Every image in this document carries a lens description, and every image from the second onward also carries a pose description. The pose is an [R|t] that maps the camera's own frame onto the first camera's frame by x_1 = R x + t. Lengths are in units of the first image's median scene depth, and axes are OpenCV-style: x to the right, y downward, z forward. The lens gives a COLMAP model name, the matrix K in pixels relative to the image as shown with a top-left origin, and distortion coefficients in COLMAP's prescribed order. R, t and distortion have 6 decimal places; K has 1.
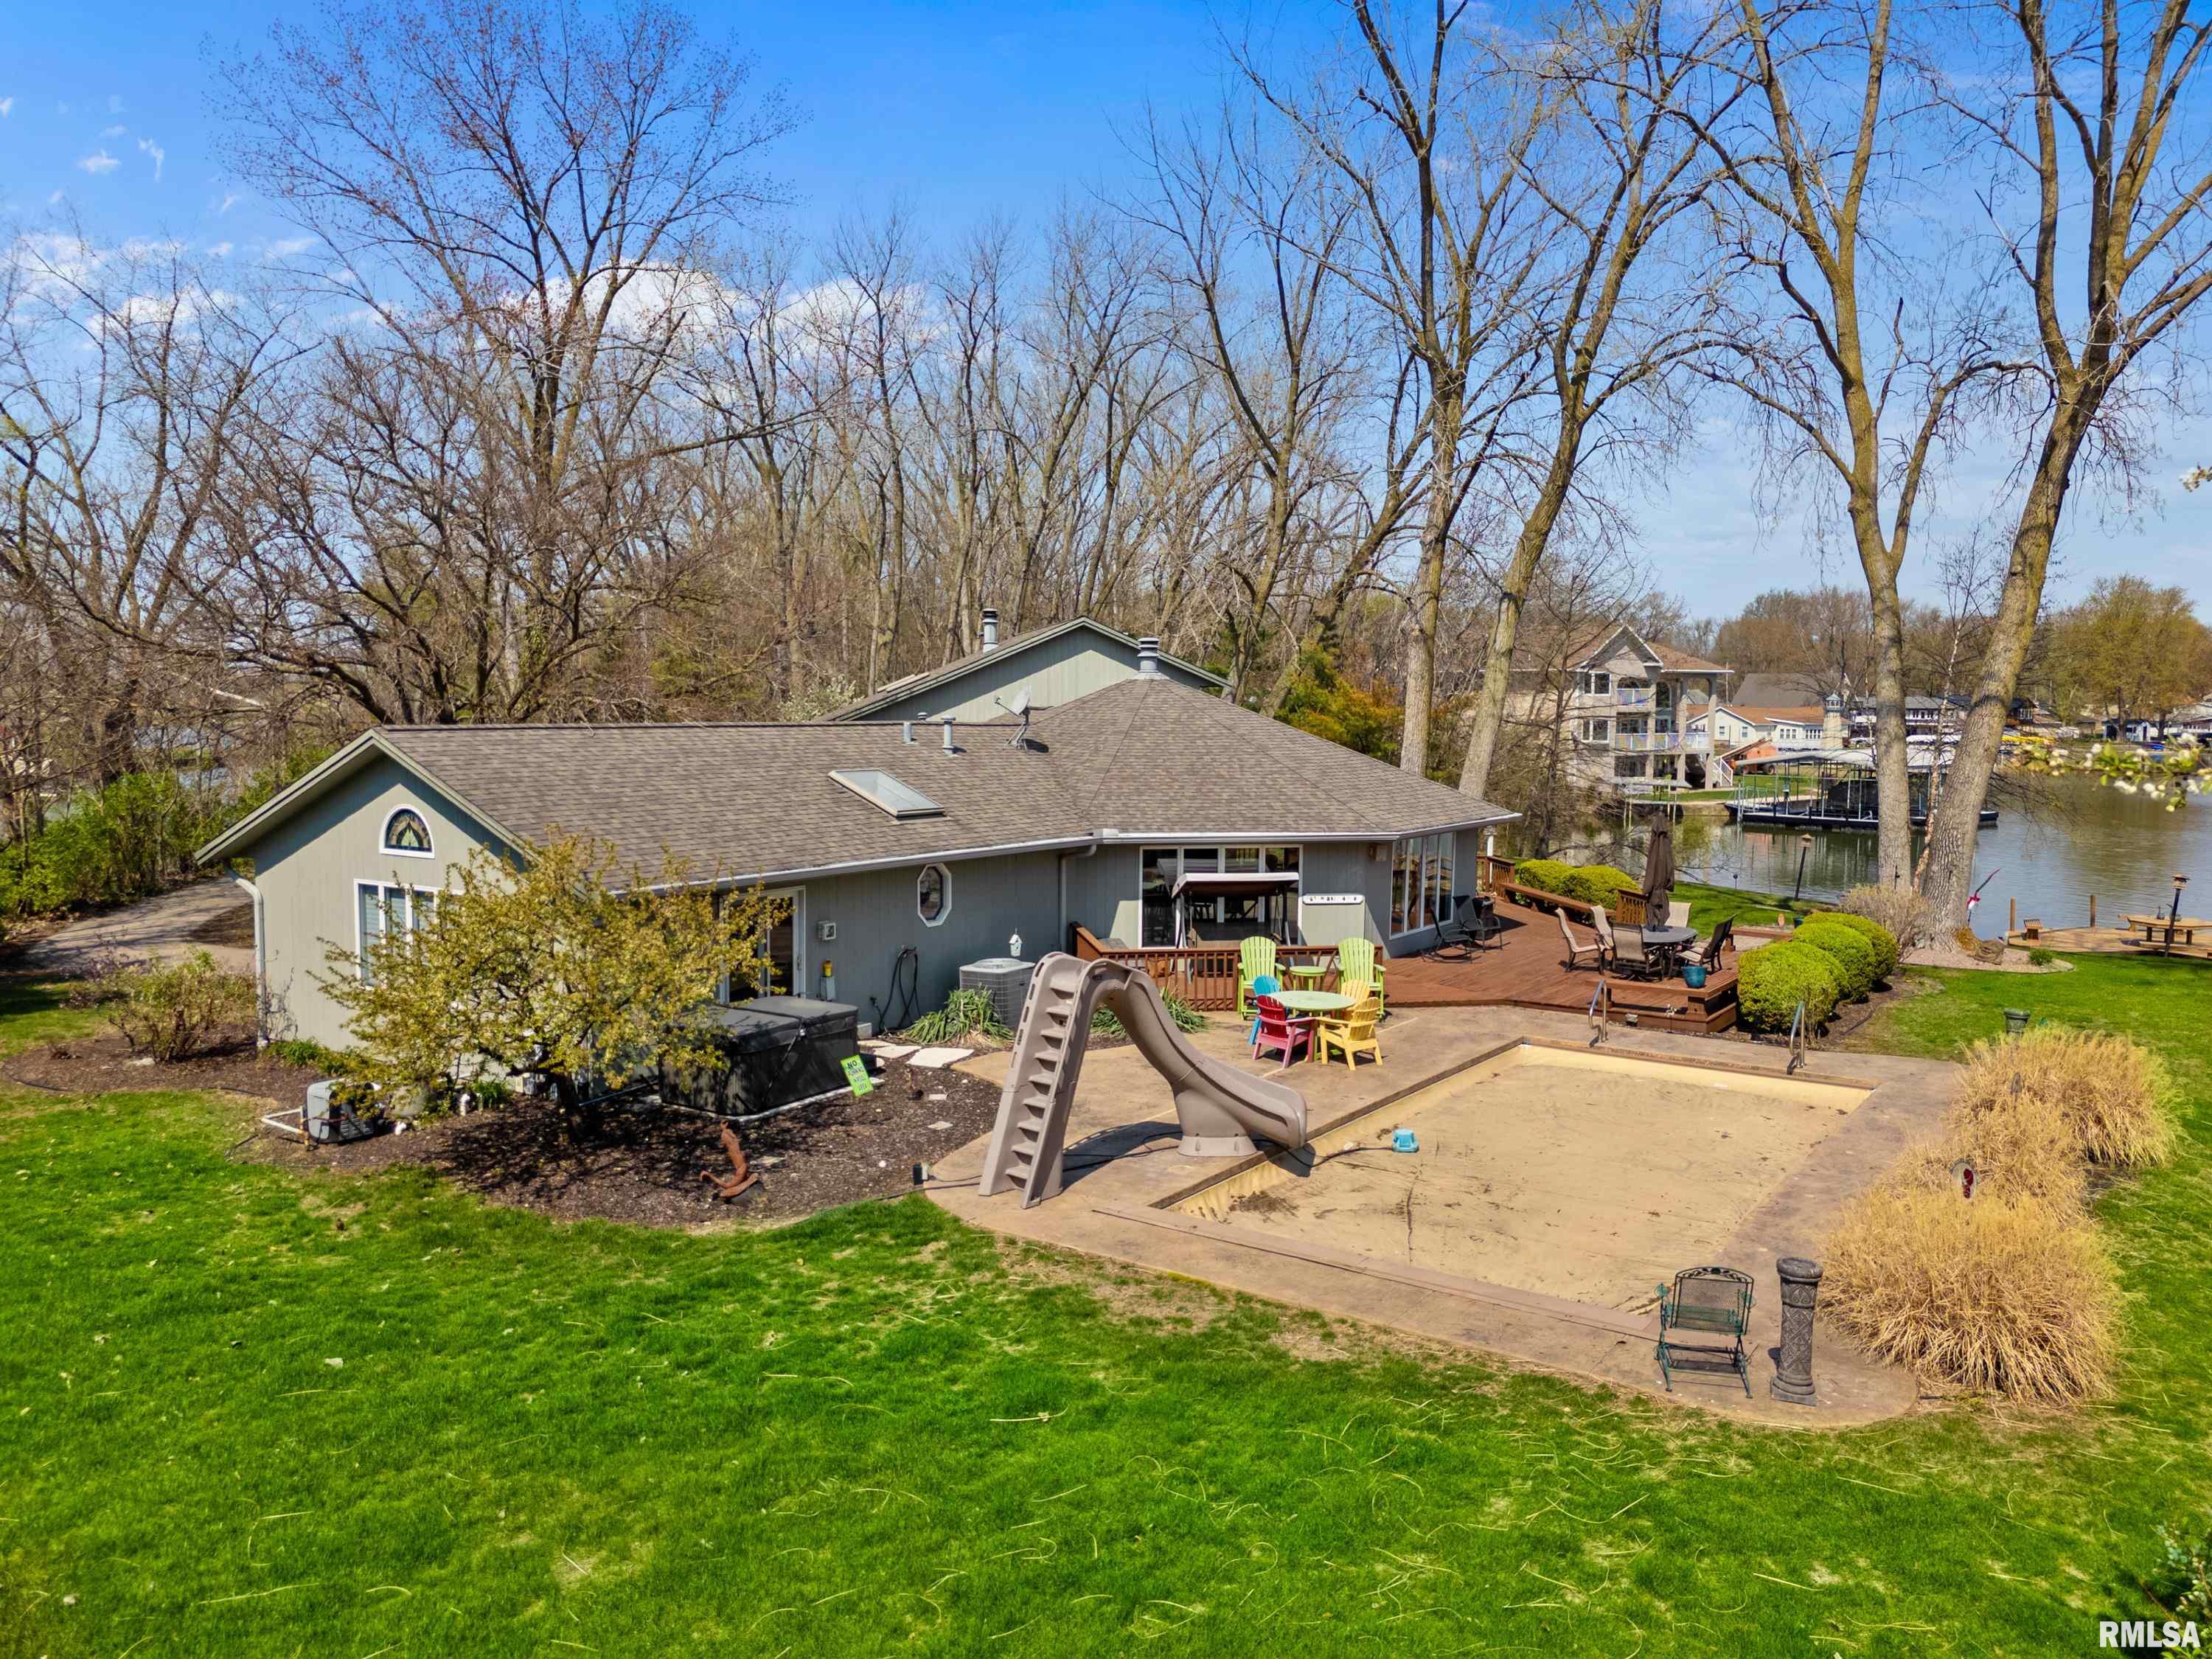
lens RADIAL K [[1688.7, 0, 1106.0], [0, 1688.7, 829.5], [0, 0, 1]] dist [0.055719, -0.009602]
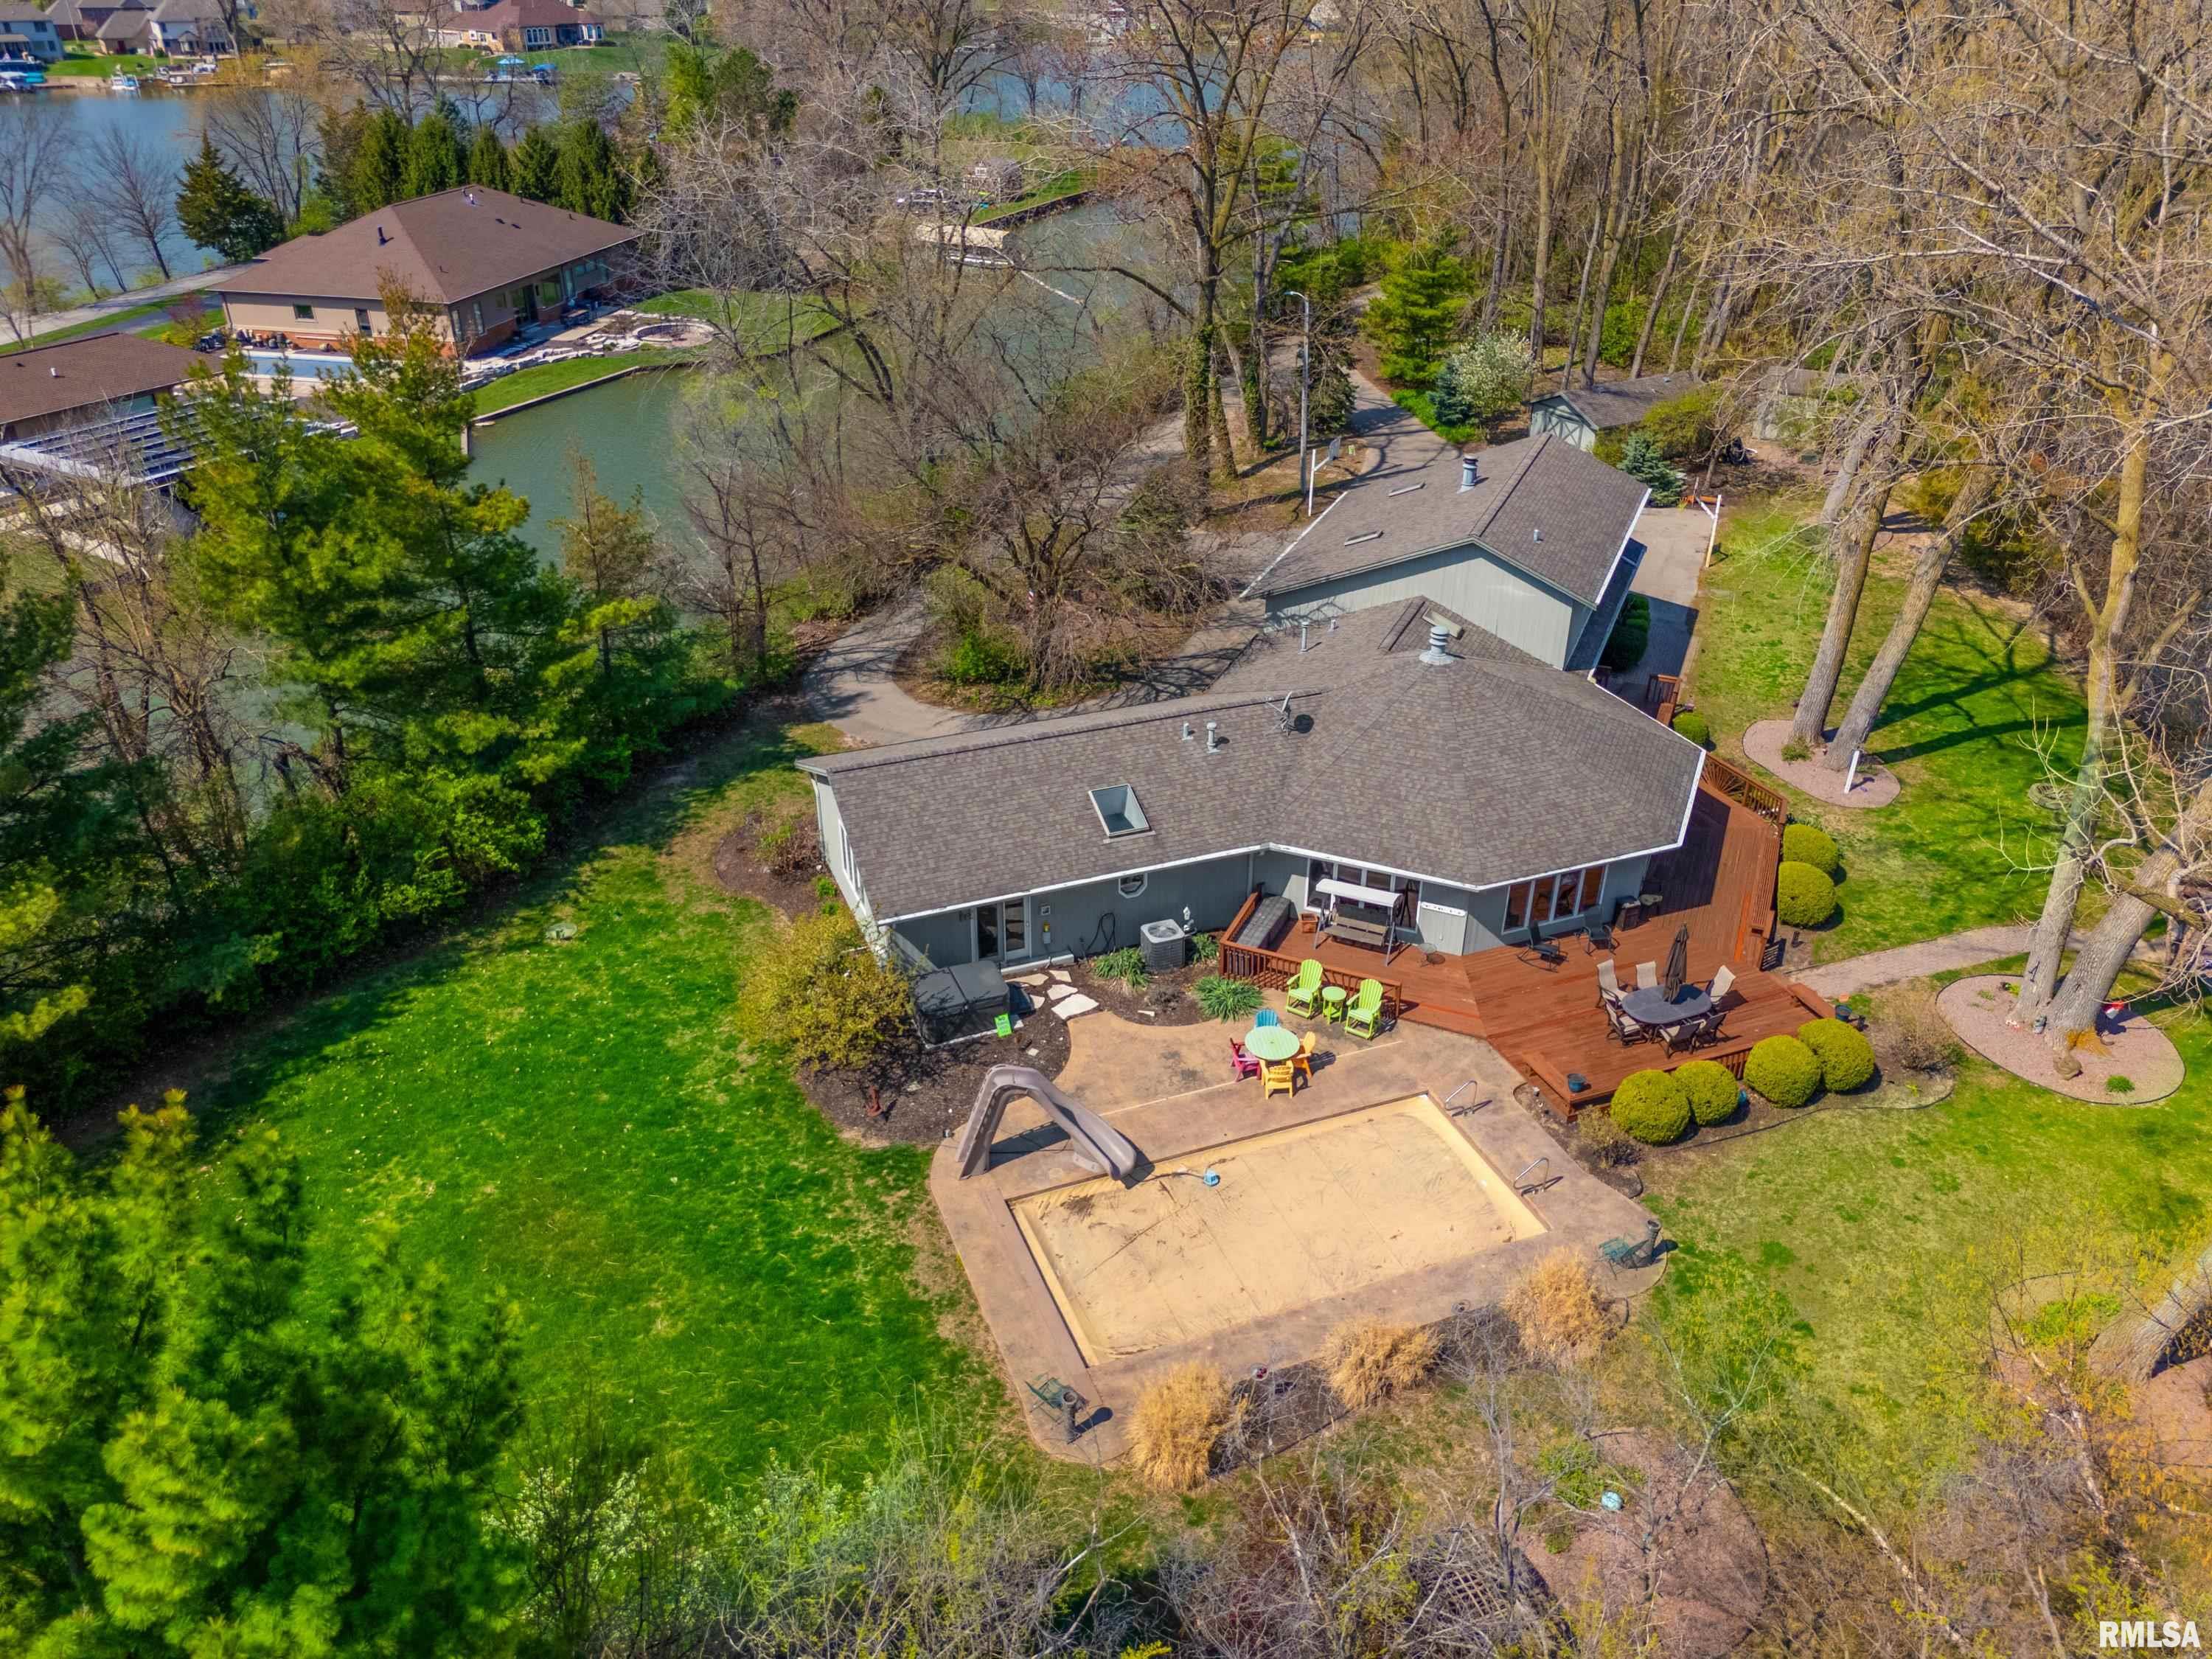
lens RADIAL K [[1688.7, 0, 1106.0], [0, 1688.7, 829.5], [0, 0, 1]] dist [0.055719, -0.009602]
pose [[0.829598, 0.272632, -0.487277, 1.091836], [-0.044480, 0.902187, 0.429046, -1.173265], [0.556587, -0.334262, 0.760579, -0.415539]]
